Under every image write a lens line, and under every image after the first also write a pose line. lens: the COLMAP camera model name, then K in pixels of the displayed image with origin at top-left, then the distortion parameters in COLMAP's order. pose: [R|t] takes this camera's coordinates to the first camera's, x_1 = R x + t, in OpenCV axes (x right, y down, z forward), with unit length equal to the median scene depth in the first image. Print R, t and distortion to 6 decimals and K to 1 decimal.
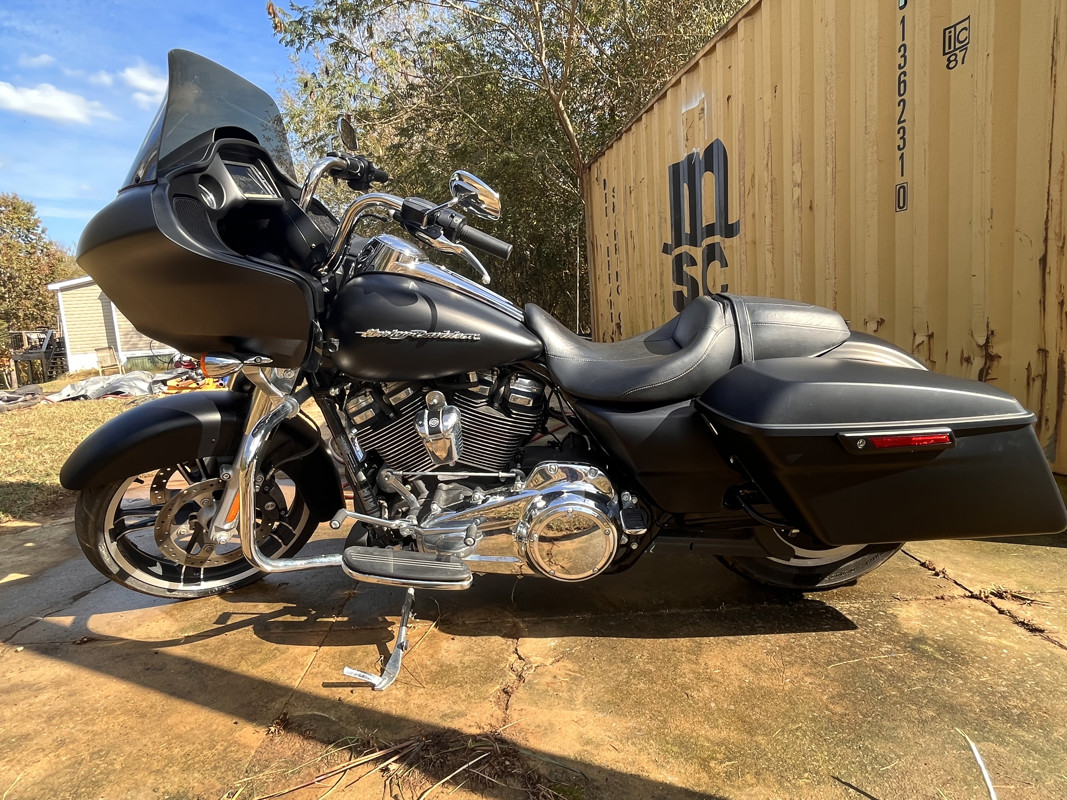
lens RADIAL K [[622.5, 0, 535.0], [0, 622.5, 397.0], [0, 0, 1]] dist [0.030626, -0.002341]
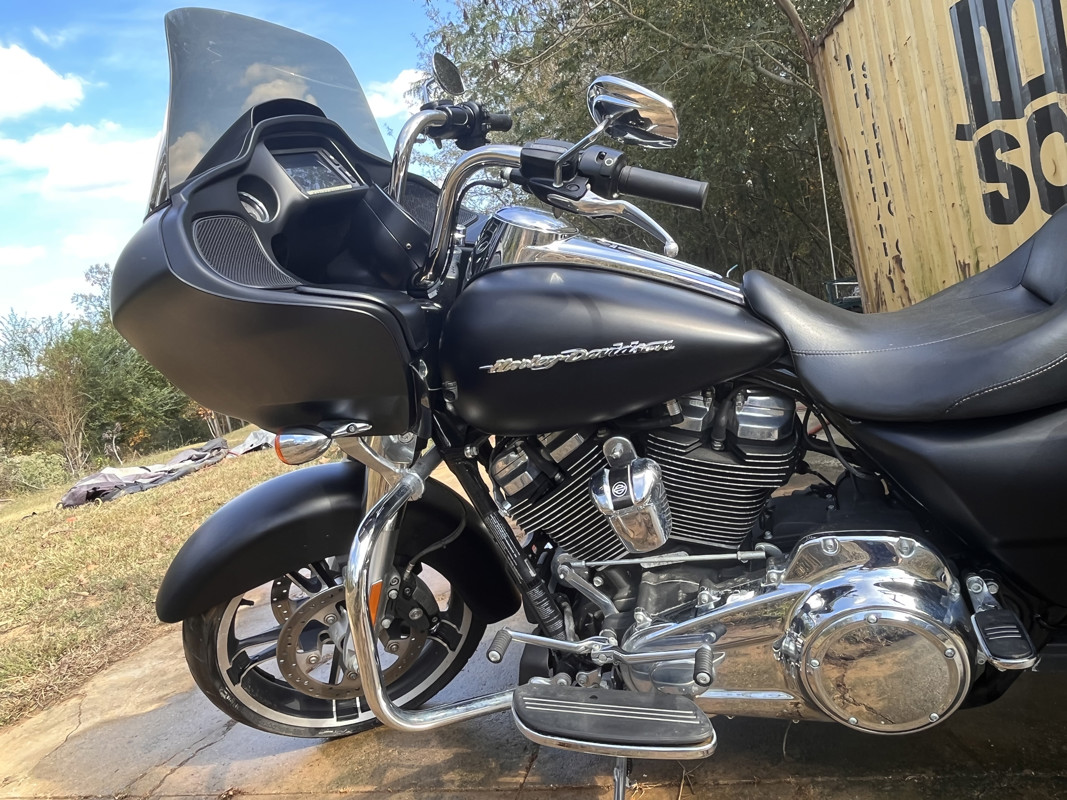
lens RADIAL K [[795.4, 0, 535.1], [0, 795.4, 400.6], [0, 0, 1]] dist [0.021180, 0.001639]
pose [[0.945427, -0.127109, -0.300018, 0.008895], [0.131645, 0.991284, -0.005134, -0.050473], [0.298055, -0.034642, 0.953920, 0.201102]]
